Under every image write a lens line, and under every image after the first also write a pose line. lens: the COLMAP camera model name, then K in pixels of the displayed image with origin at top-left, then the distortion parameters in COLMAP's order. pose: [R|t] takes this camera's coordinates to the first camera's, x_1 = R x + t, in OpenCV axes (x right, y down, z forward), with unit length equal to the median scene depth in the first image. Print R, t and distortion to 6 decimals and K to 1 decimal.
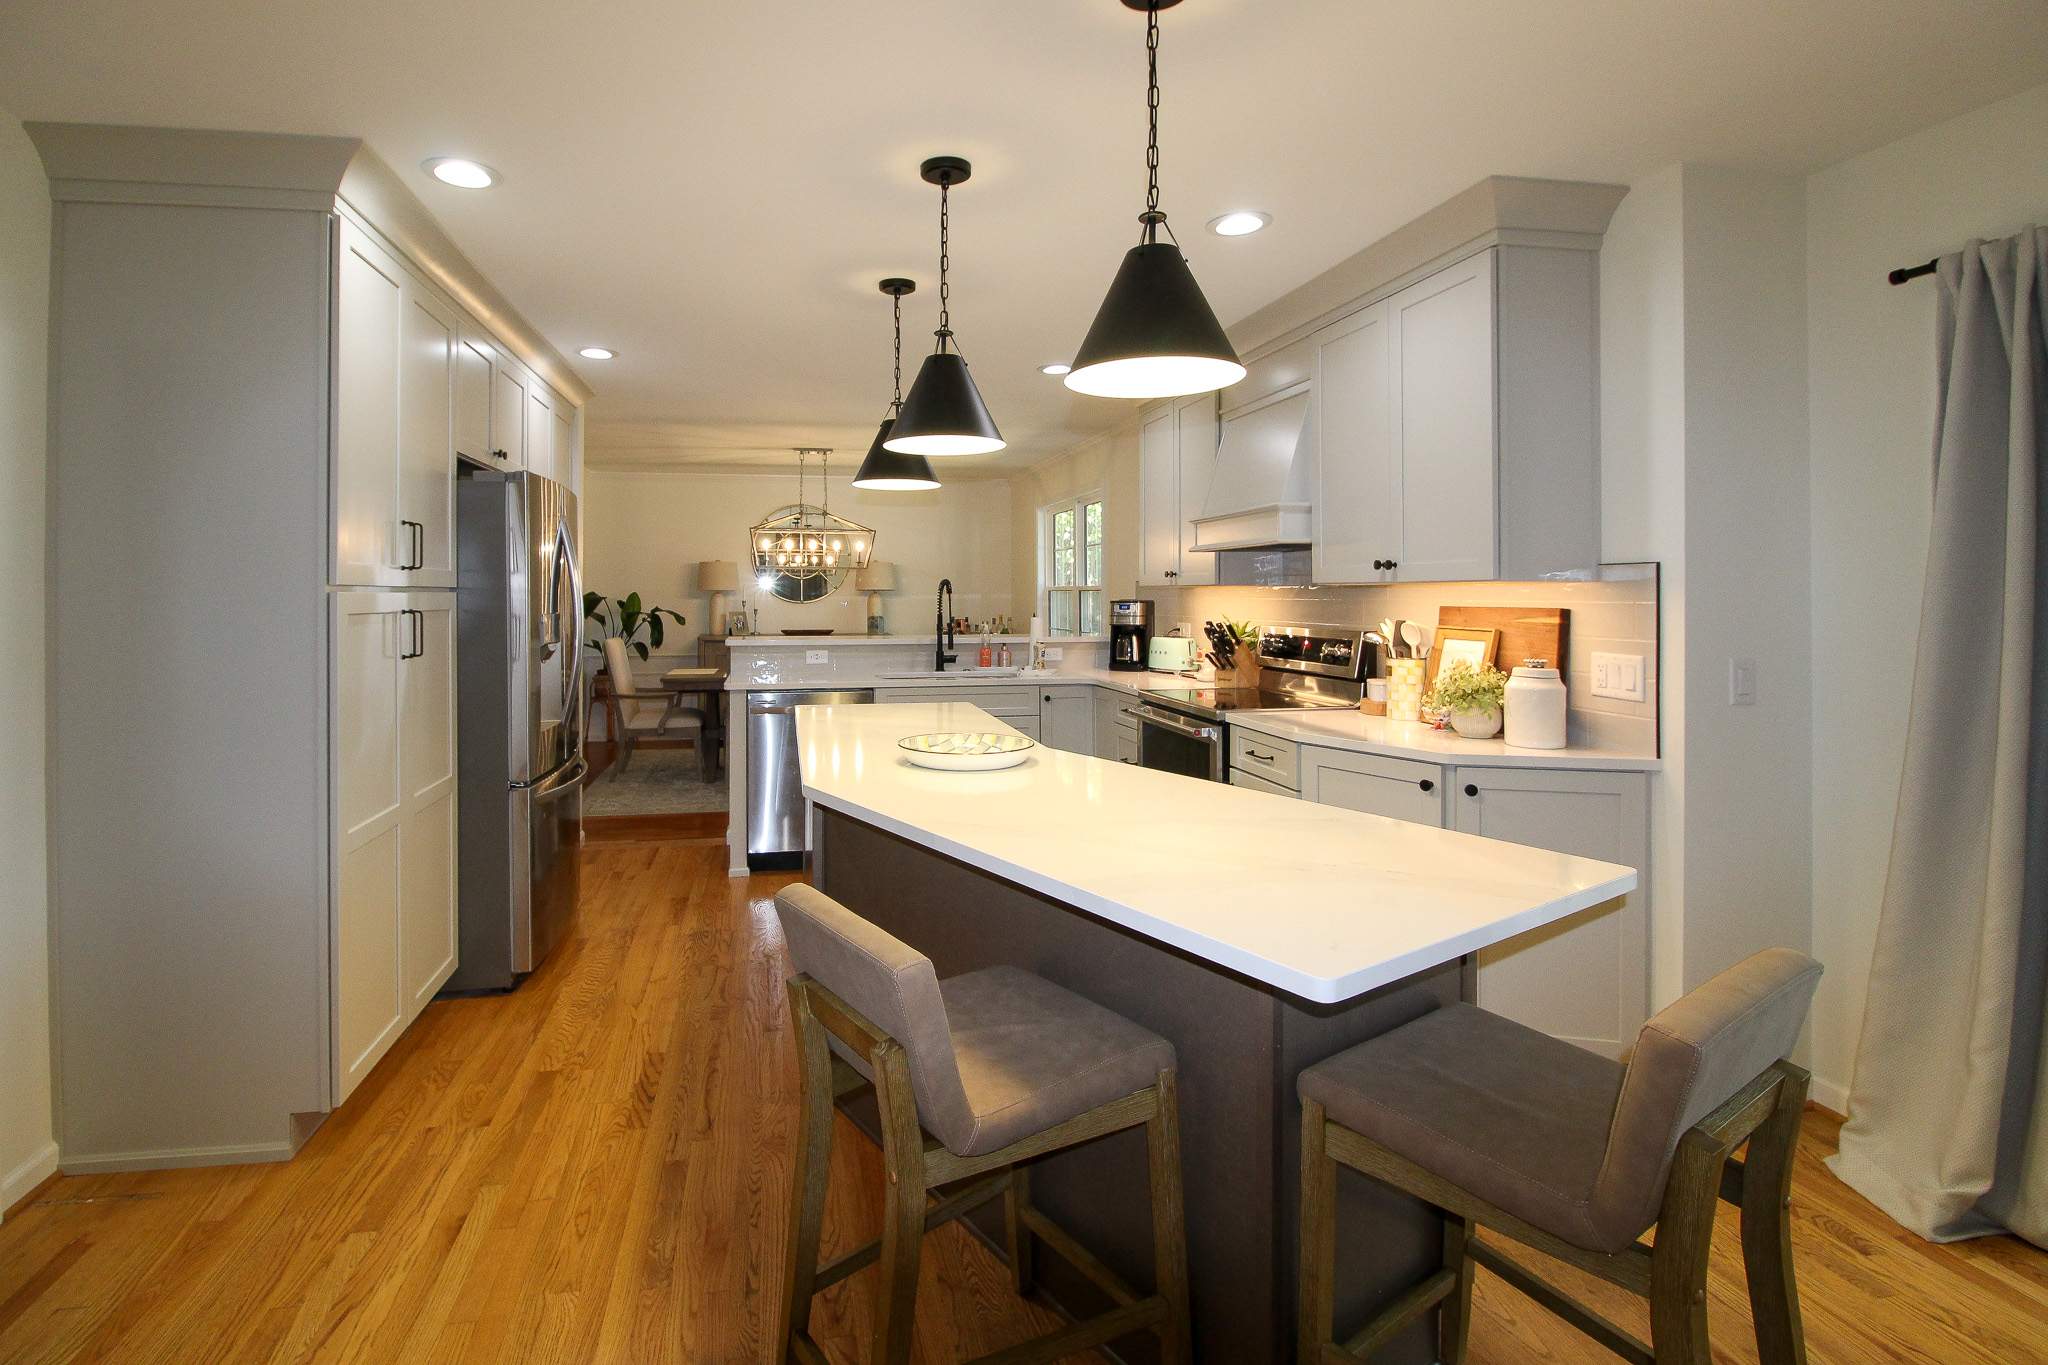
lens RADIAL K [[976.1, 0, 917.4], [0, 976.1, 592.0], [0, 0, 1]] dist [-0.001538, -0.008972]
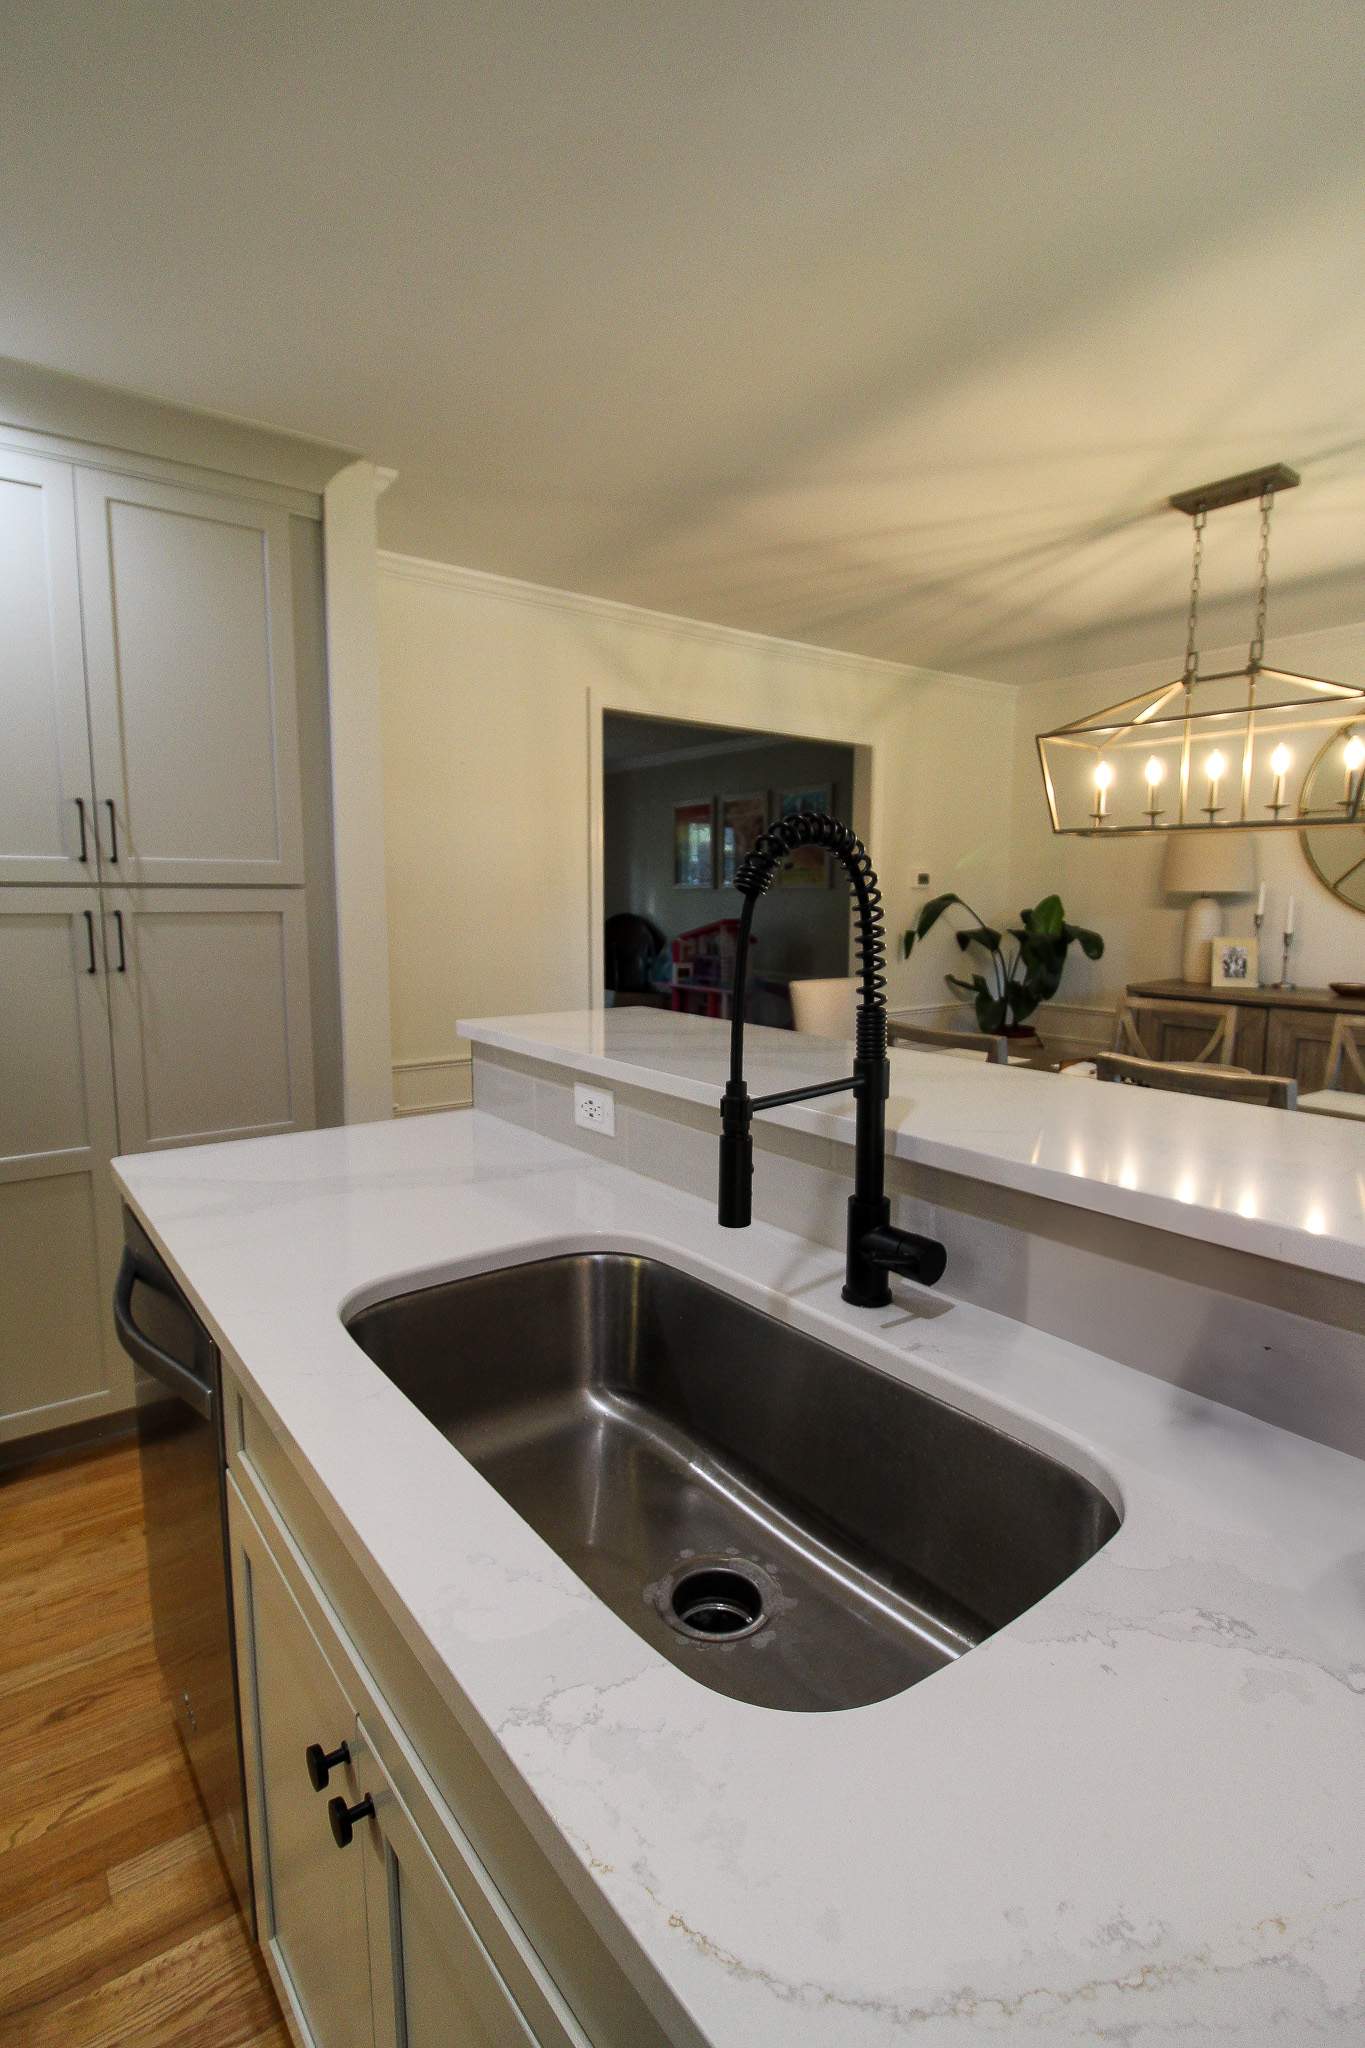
lens RADIAL K [[981.0, 0, 704.7], [0, 981.0, 1017.3], [0, 0, 1]] dist [-0.003308, -0.001478]
pose [[0.496436, 0.112169, -0.860795, 0.262233], [-0.006010, 0.992037, 0.125805, 0.000416], [0.868052, -0.057281, 0.493157, 1.338622]]
